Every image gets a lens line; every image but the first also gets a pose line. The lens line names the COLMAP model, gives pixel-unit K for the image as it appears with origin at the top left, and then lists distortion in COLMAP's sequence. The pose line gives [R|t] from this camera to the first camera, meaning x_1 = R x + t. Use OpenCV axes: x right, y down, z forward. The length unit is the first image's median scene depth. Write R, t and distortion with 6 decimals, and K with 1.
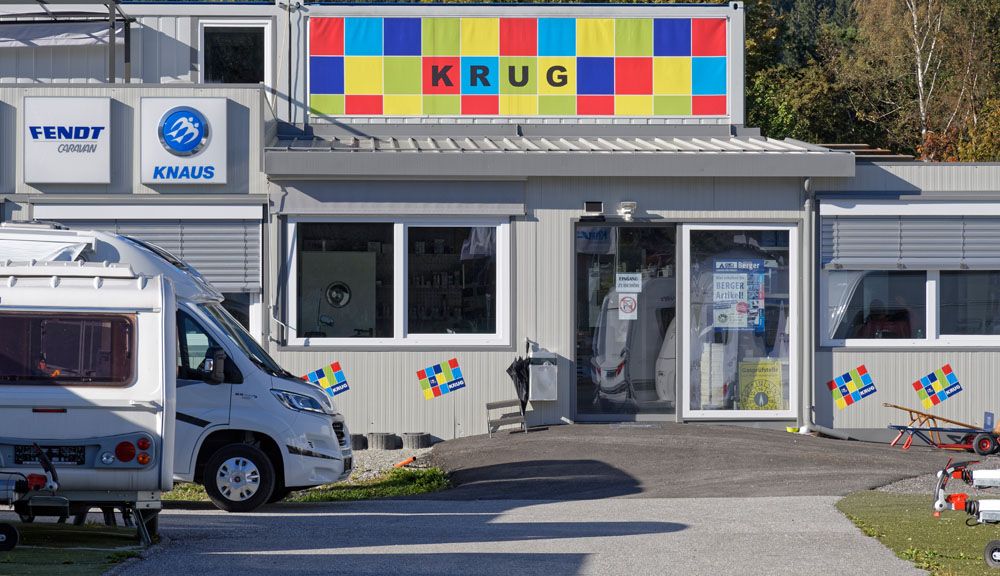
lens RADIAL K [[3397.7, 0, 499.9], [0, 3397.7, 287.9], [0, 0, 1]] dist [0.288488, 0.000000]
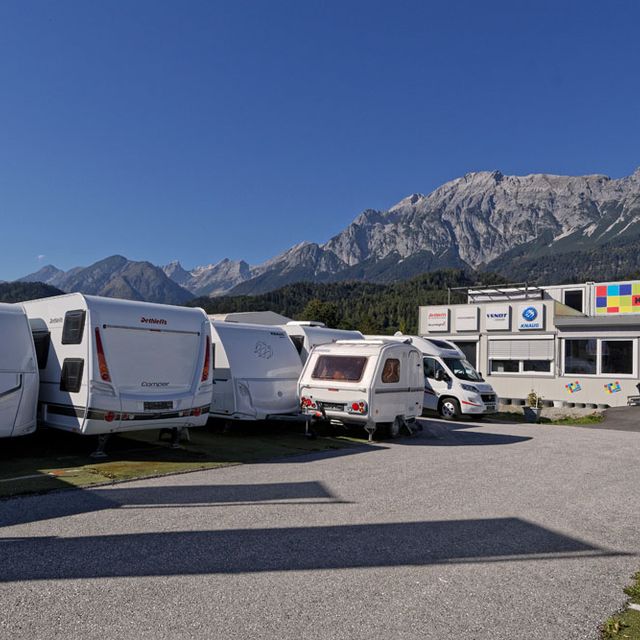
lens RADIAL K [[563.0, 0, 320.2], [0, 563.0, 318.8], [0, 0, 1]] dist [-0.005550, -0.002085]
pose [[0.737765, -0.039715, -0.673888, 0.140135], [-0.031659, 0.995134, -0.093307, 0.020403], [0.674315, 0.090174, 0.732918, 0.420973]]
